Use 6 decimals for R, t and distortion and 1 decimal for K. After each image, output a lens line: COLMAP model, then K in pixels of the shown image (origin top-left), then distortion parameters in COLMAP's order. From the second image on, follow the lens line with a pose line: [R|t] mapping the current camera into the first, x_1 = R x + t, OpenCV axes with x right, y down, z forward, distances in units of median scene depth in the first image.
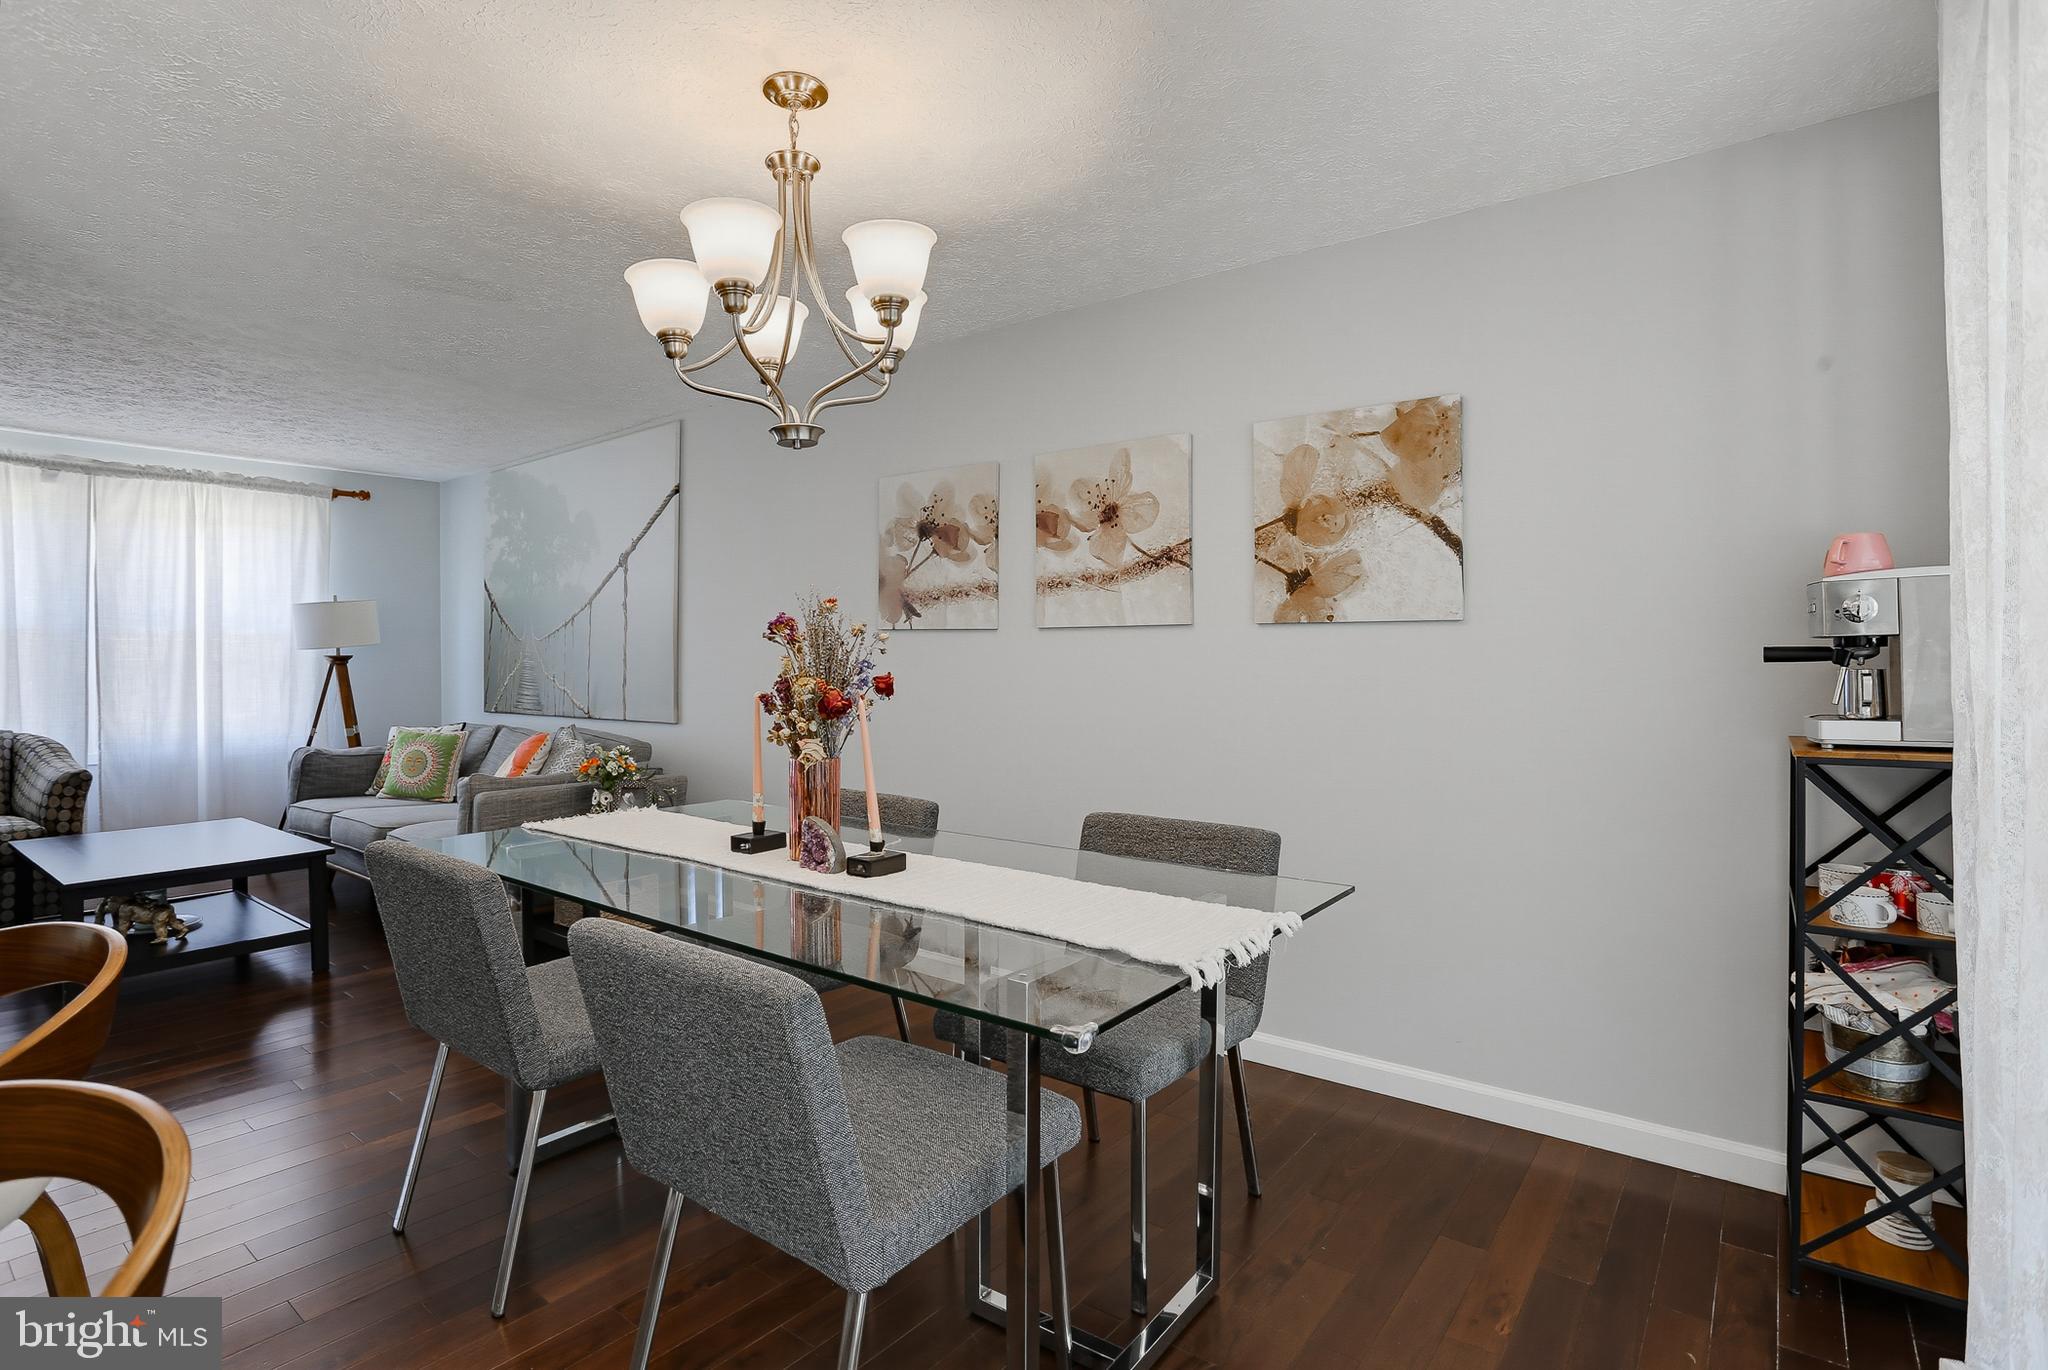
lens RADIAL K [[991.0, 0, 1024.0], [0, 991.0, 685.0], [0, 0, 1]] dist [-0.045629, 0.000560]
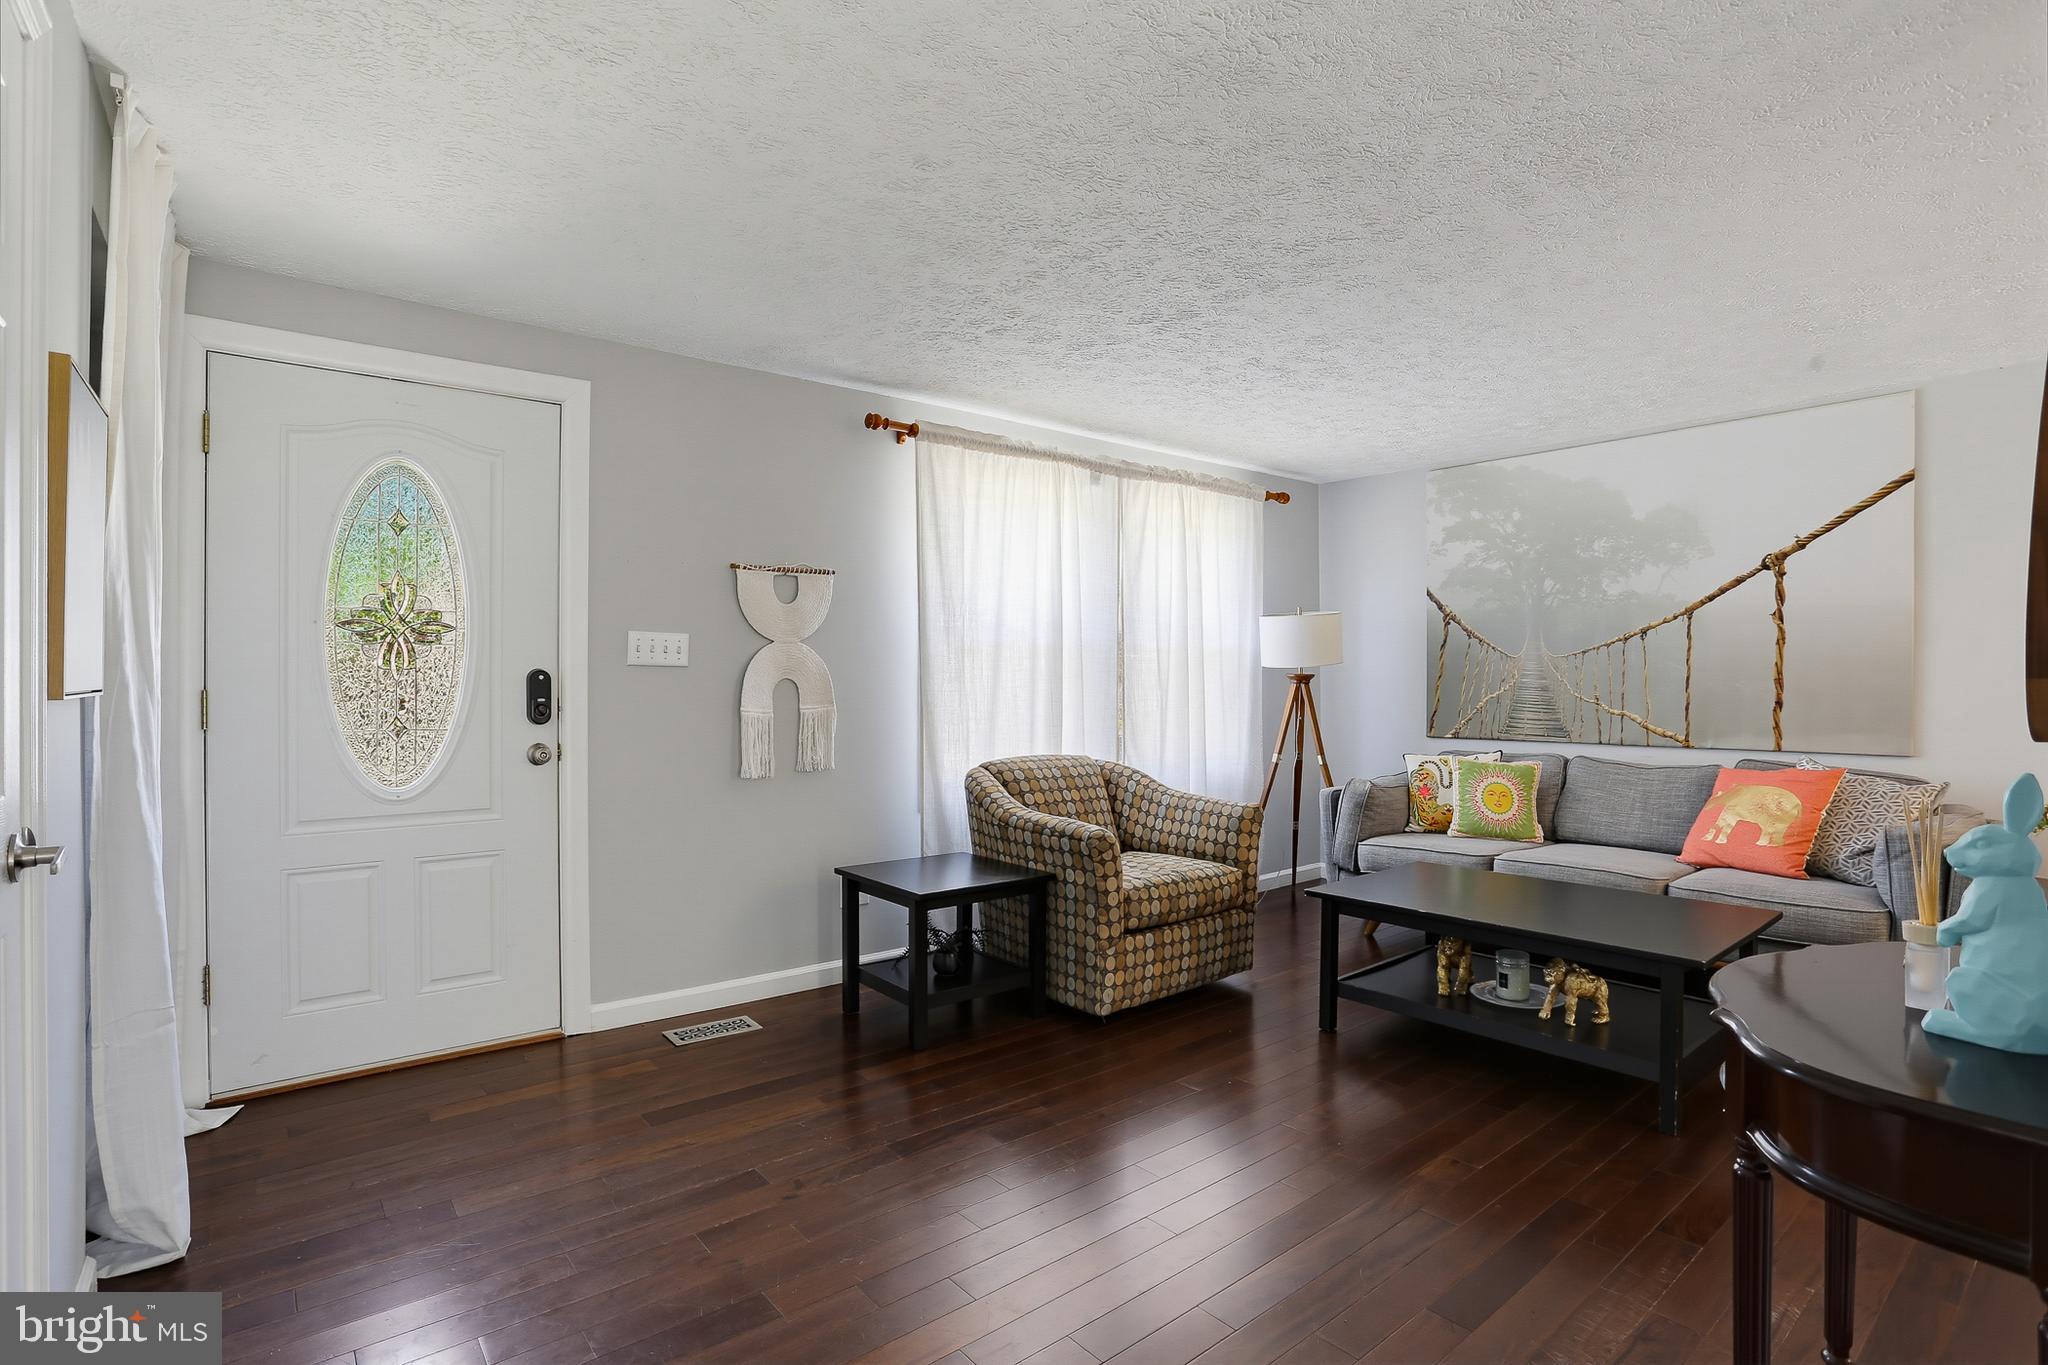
lens RADIAL K [[1022.4, 0, 1016.9], [0, 1022.4, 669.3], [0, 0, 1]] dist [-0.026496, 0.000690]
pose [[0.977293, -0.000706, -0.211891, -1.142701], [-0.006395, 0.999441, -0.032826, -0.002185], [0.211795, 0.033435, 0.976742, 0.019249]]
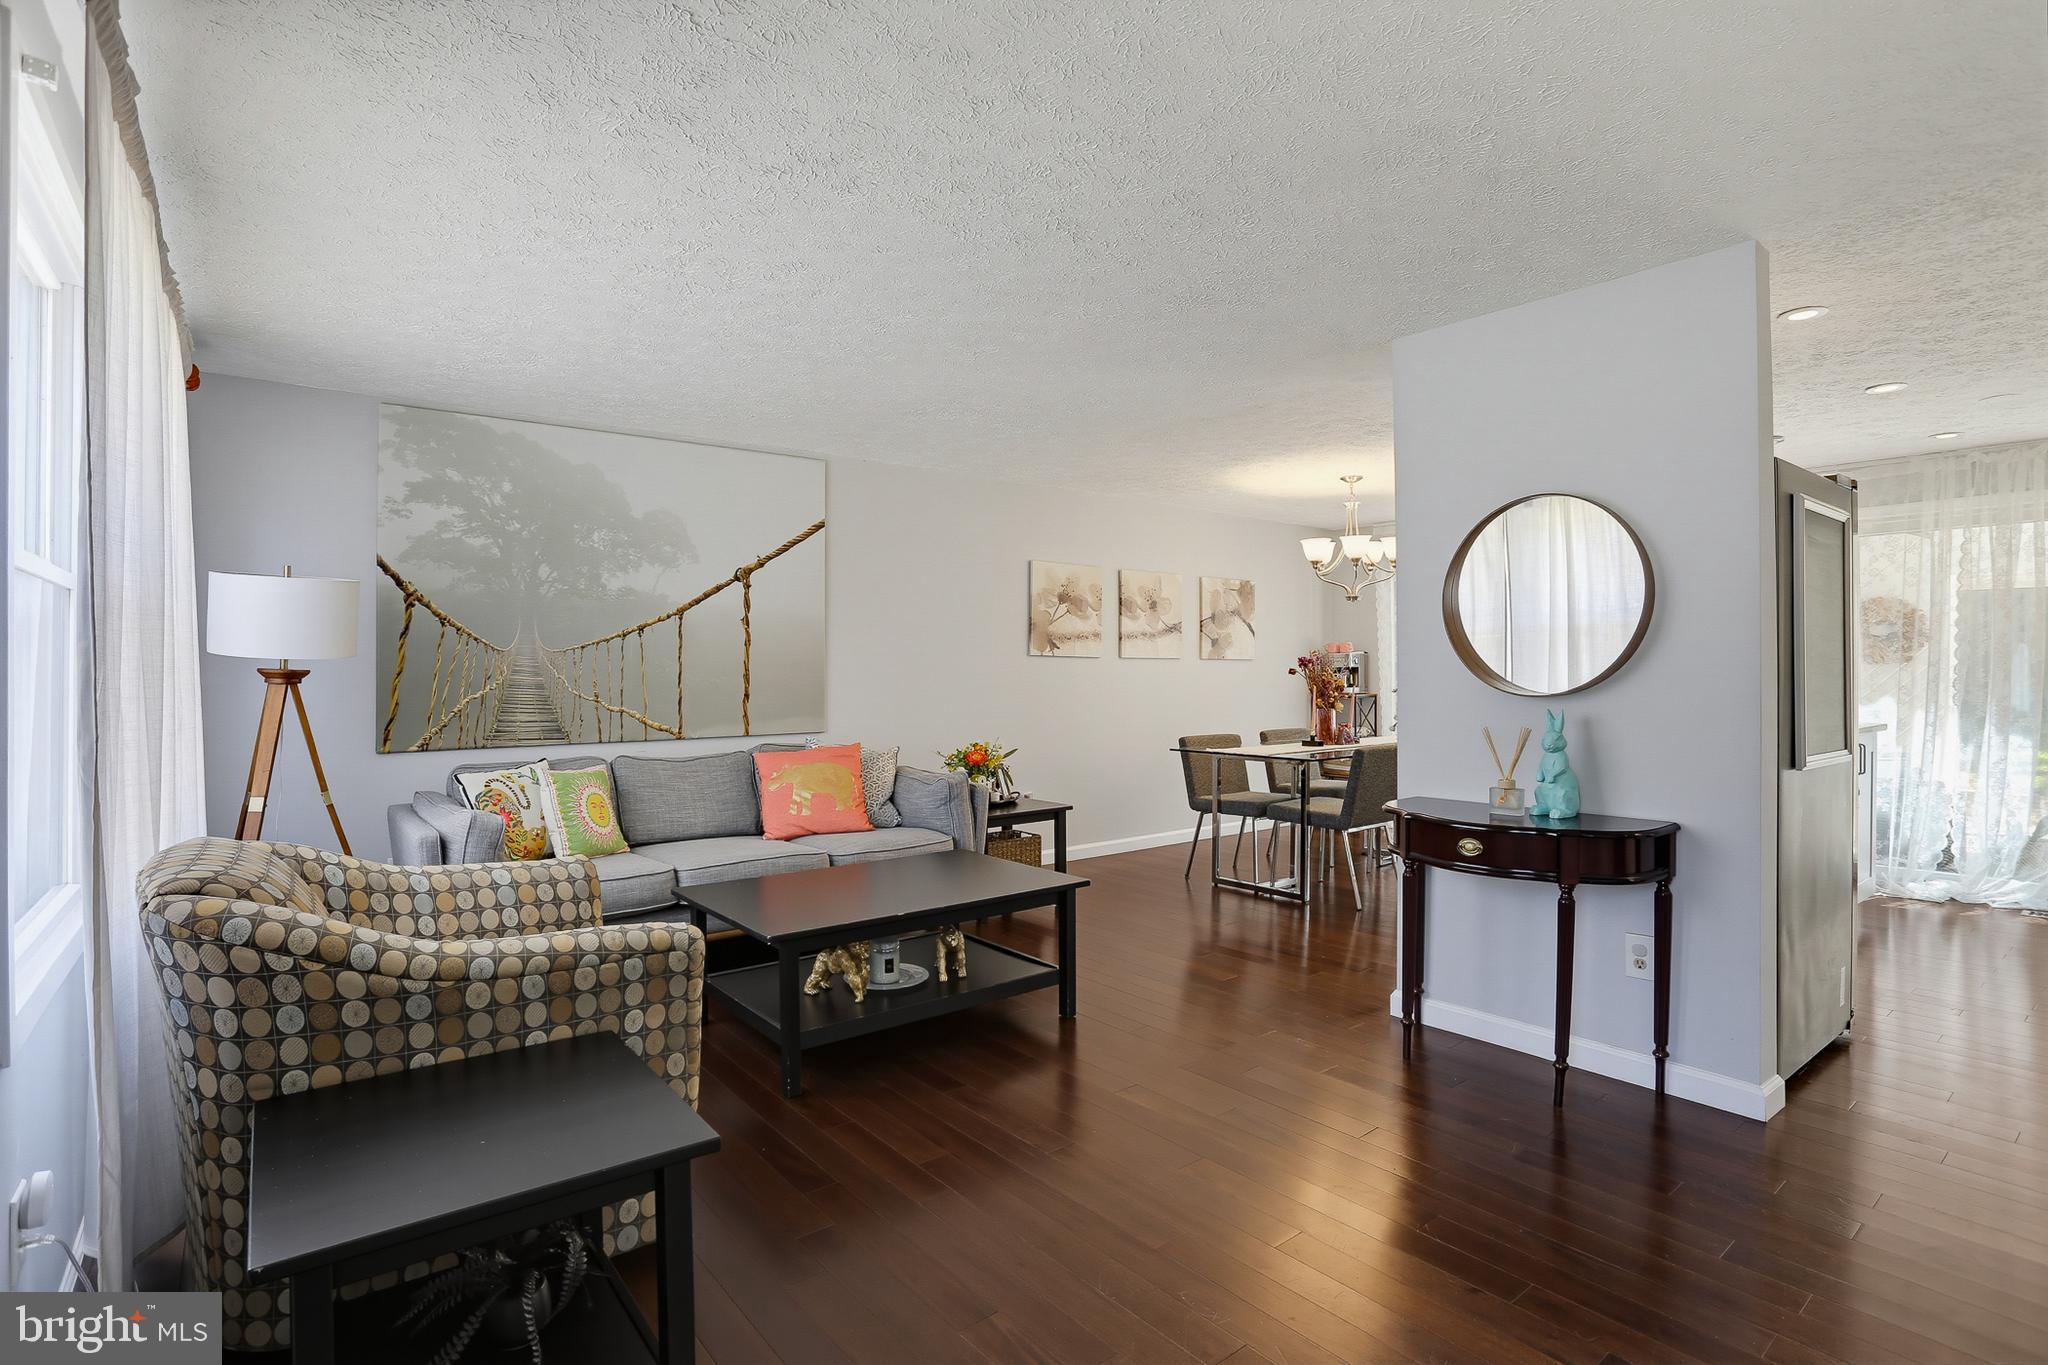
lens RADIAL K [[1022.4, 0, 1016.9], [0, 1022.4, 669.3], [0, 0, 1]] dist [-0.026496, 0.000690]
pose [[0.243873, 0.002265, 0.969804, -1.780738], [0.026287, 0.999614, -0.008945, -0.019883], [-0.969451, 0.027675, 0.243720, 0.636634]]
